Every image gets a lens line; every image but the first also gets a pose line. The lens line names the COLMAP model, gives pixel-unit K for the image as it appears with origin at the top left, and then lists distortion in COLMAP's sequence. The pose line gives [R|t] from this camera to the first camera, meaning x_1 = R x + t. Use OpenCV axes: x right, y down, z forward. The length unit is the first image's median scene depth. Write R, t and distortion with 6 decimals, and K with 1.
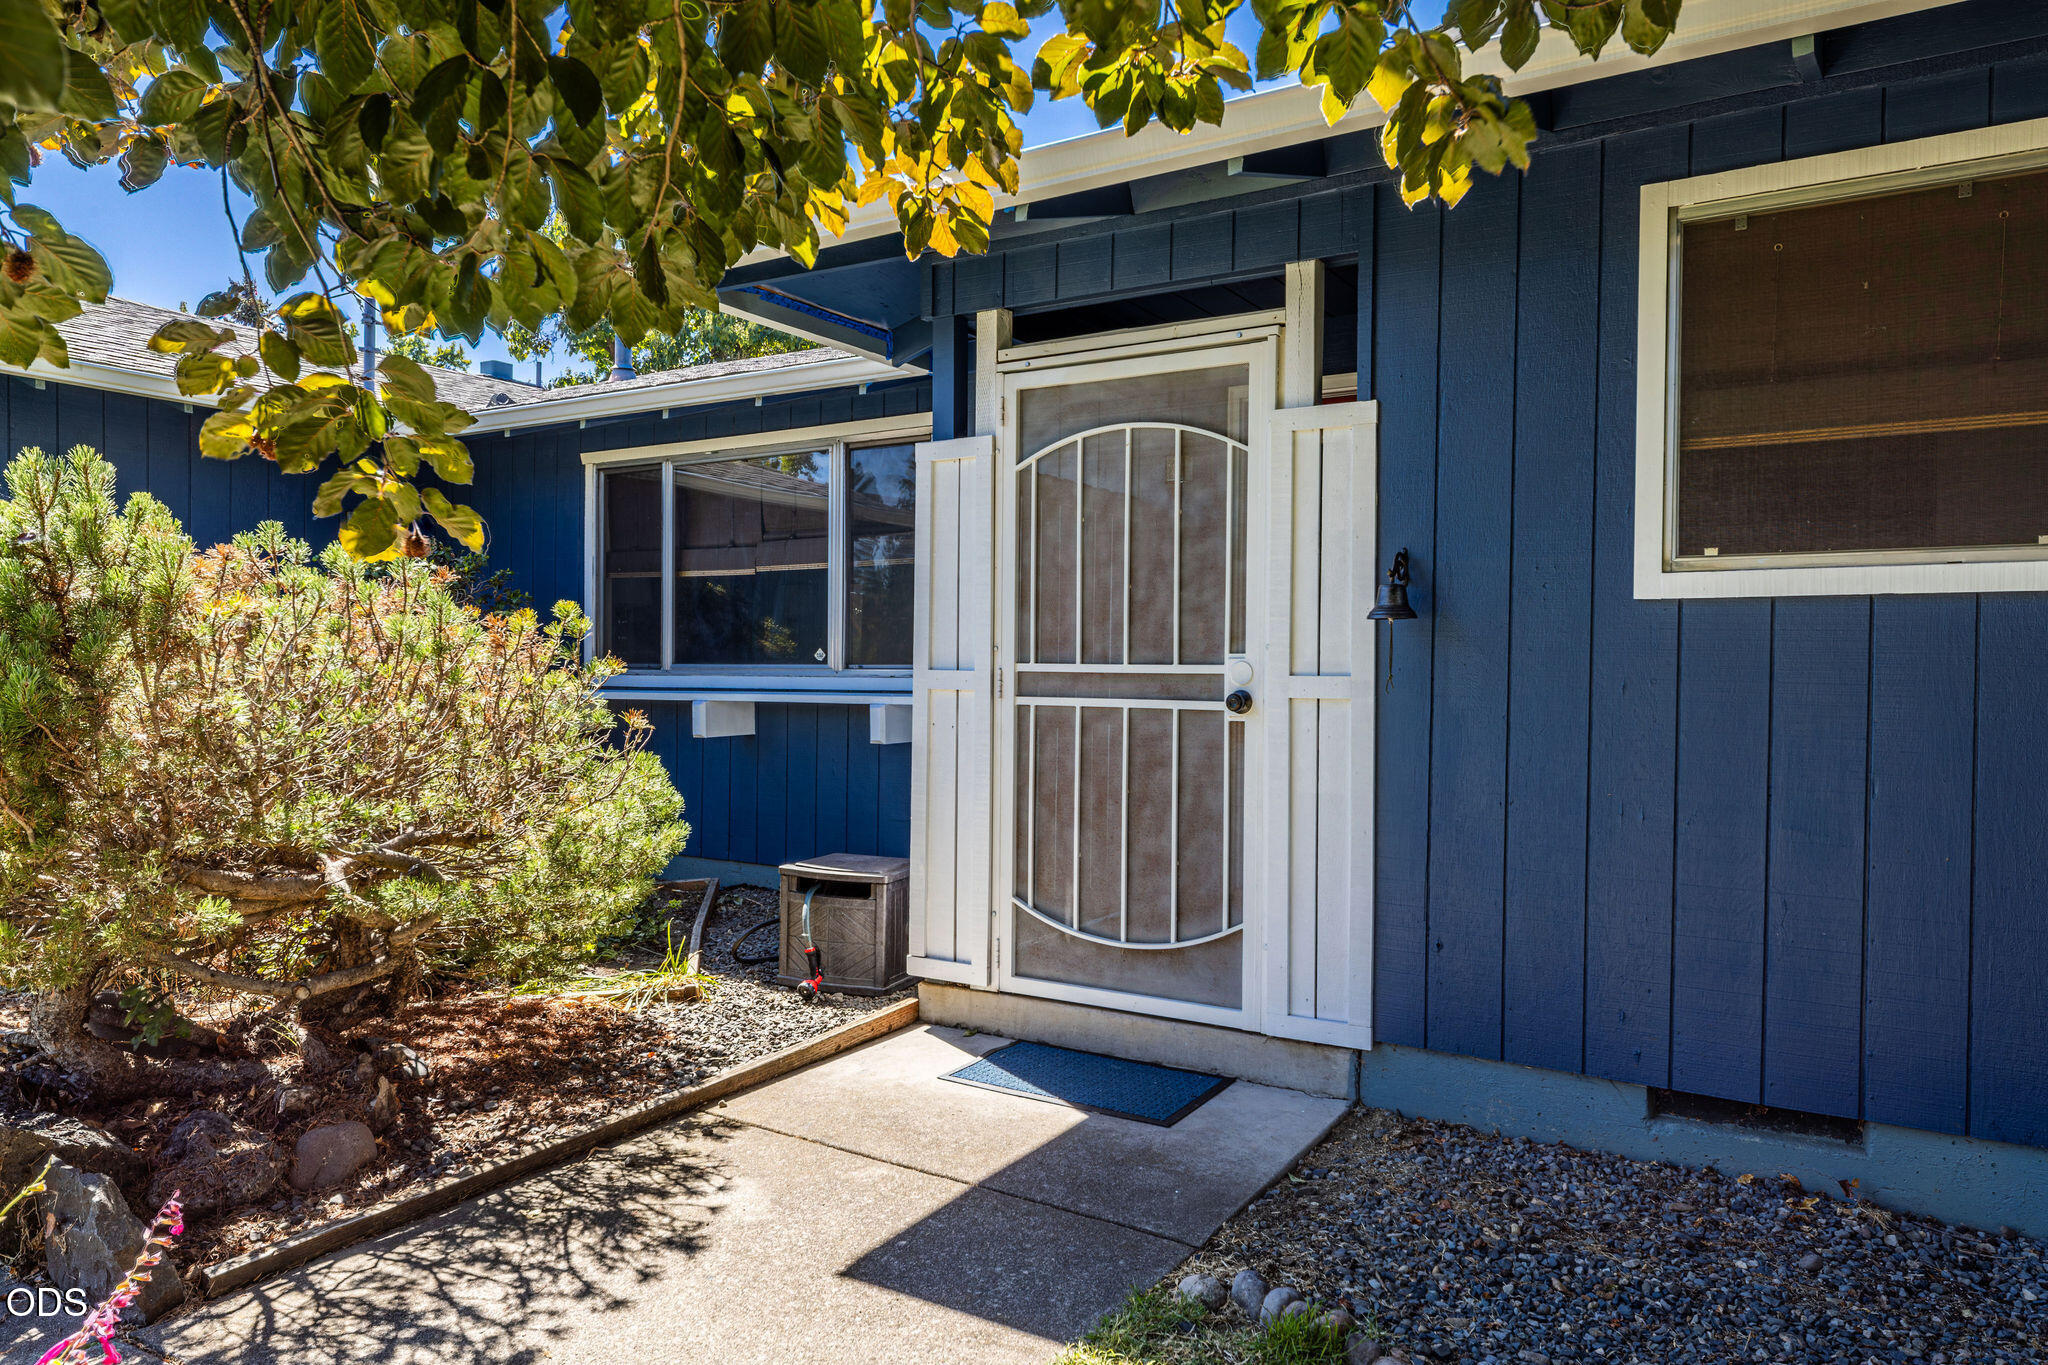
lens RADIAL K [[1336.8, 0, 1019.2], [0, 1336.8, 685.9], [0, 0, 1]] dist [0.034874, -0.052071]
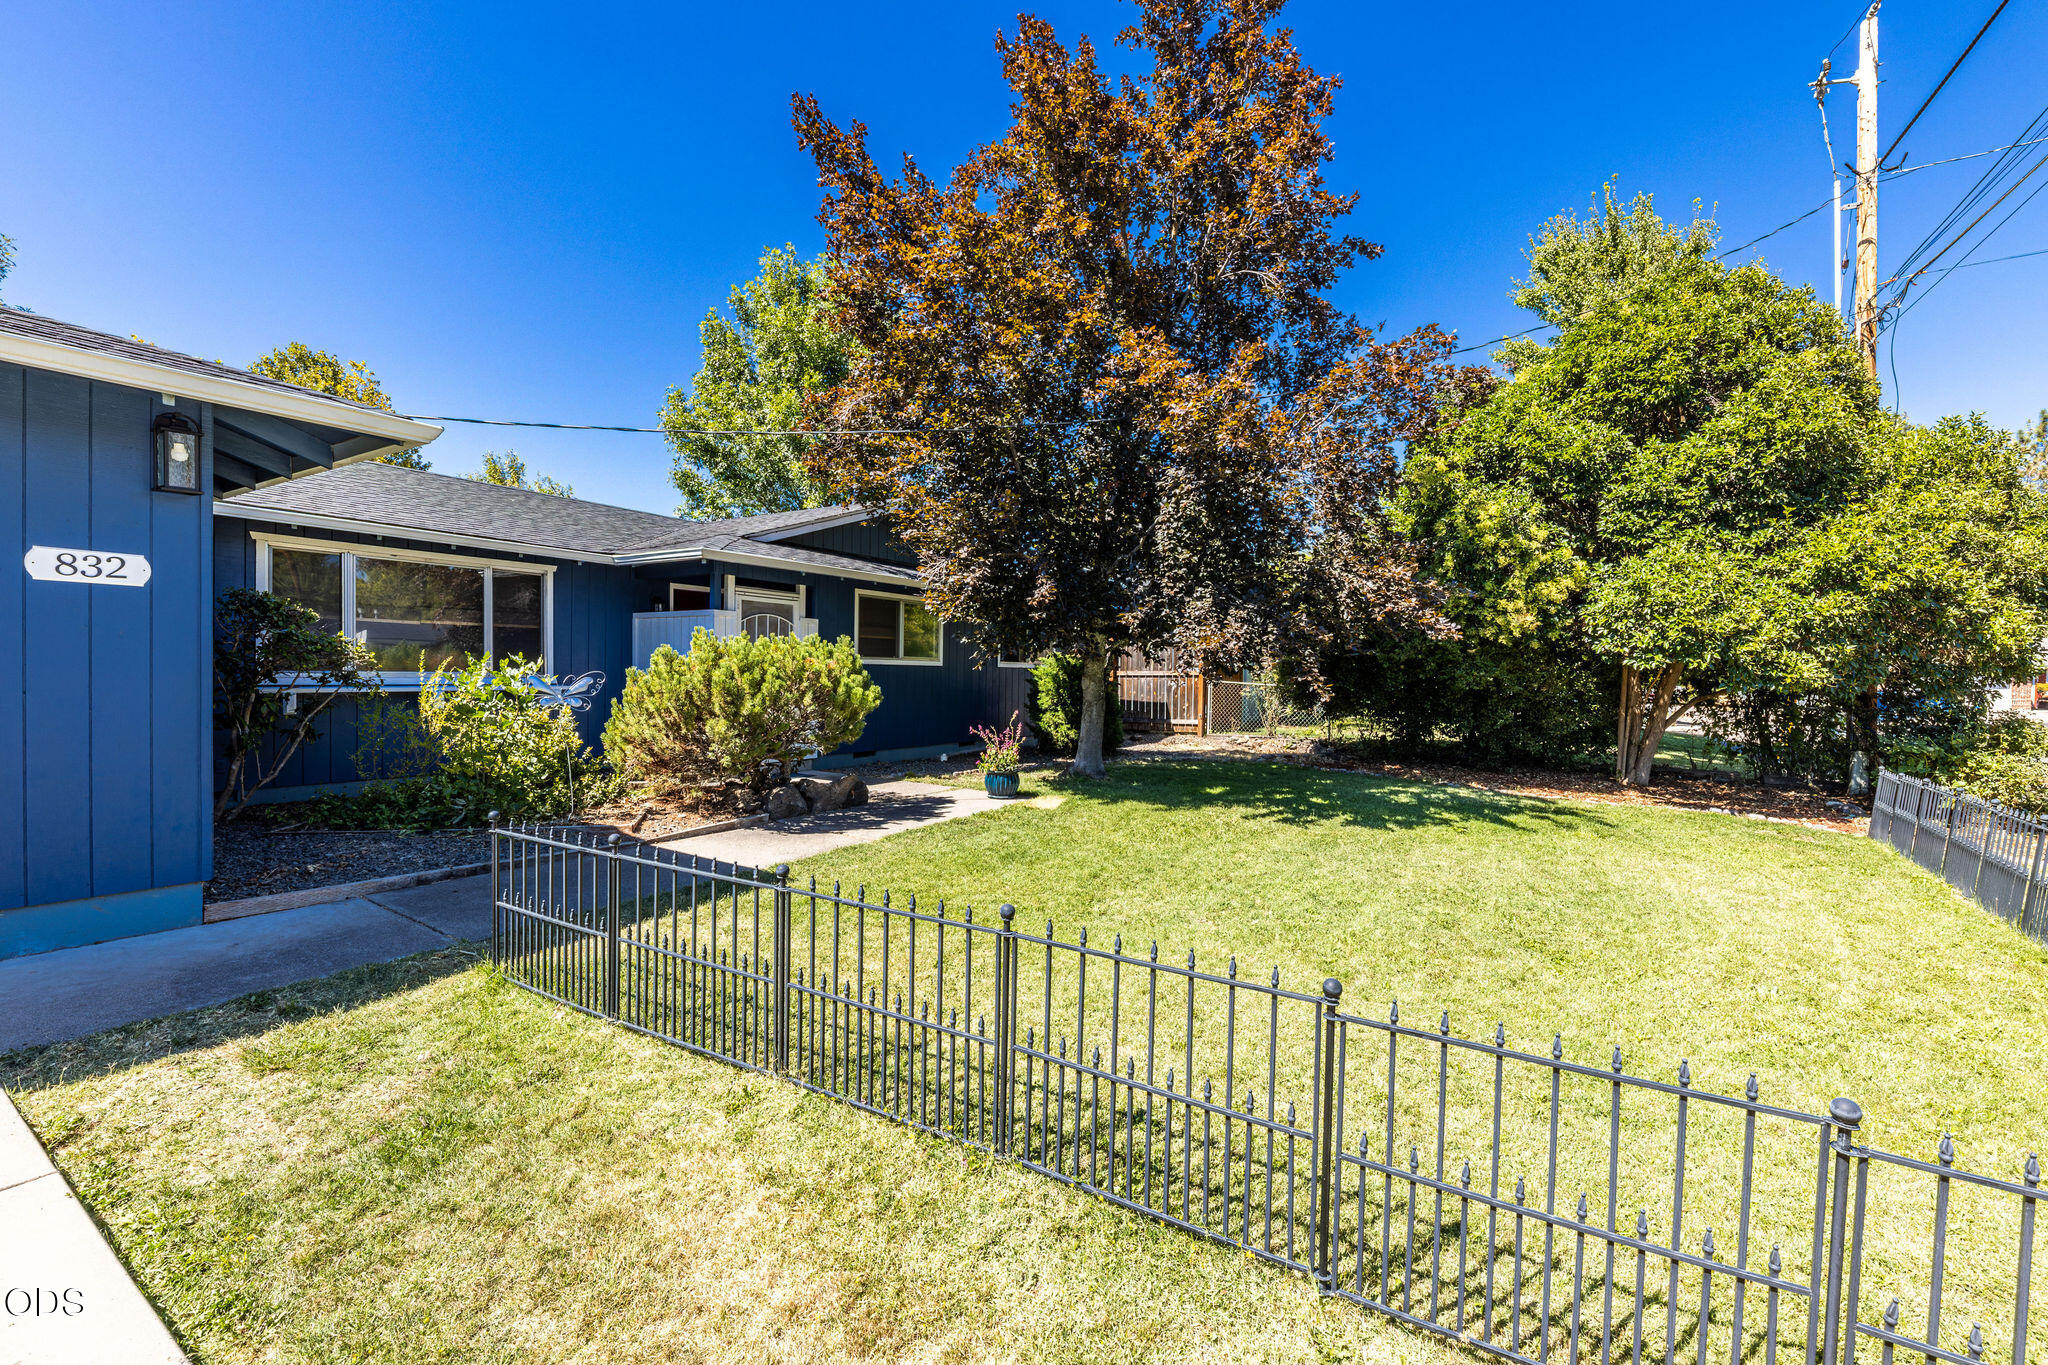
lens RADIAL K [[852.5, 0, 1044.4], [0, 852.5, 680.6], [0, 0, 1]] dist [0.007644, -0.000040]
pose [[0.000081, -0.014733, 0.999891, -2.801306], [-0.002220, 0.999889, 0.014733, -0.045810], [-0.999998, -0.002221, 0.000049, 0.211733]]
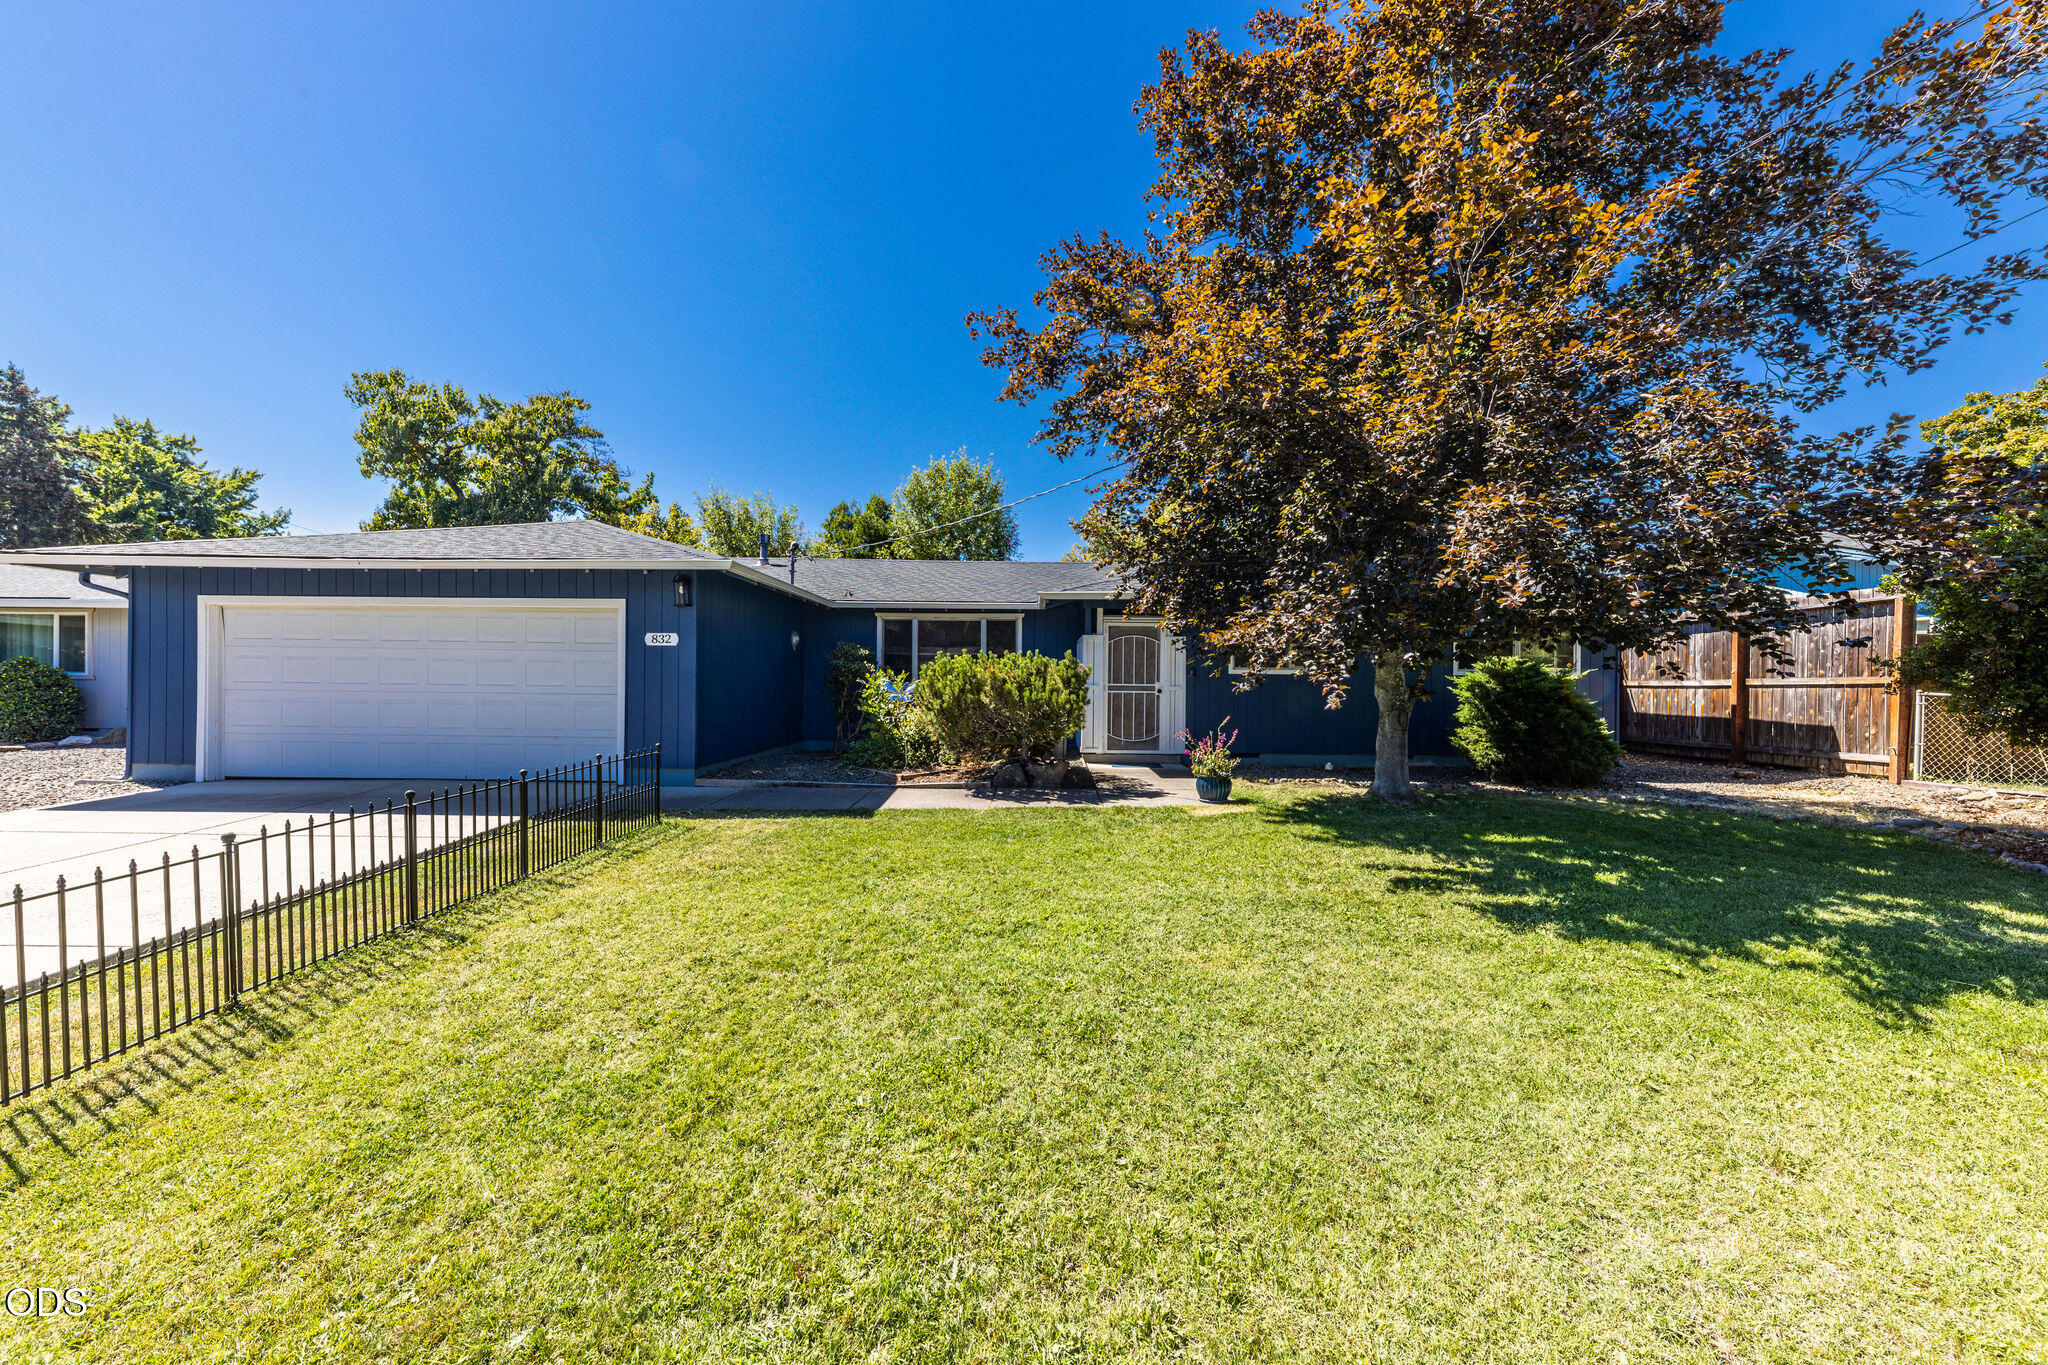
lens RADIAL K [[716.1, 0, 1031.8], [0, 716.1, 683.1], [0, 0, 1]] dist [0.010347, -0.003592]
pose [[0.854755, -0.002355, 0.519026, -1.869750], [0.004713, 0.999984, -0.003225, -0.014417], [-0.519010, 0.005203, 0.854752, -1.238583]]
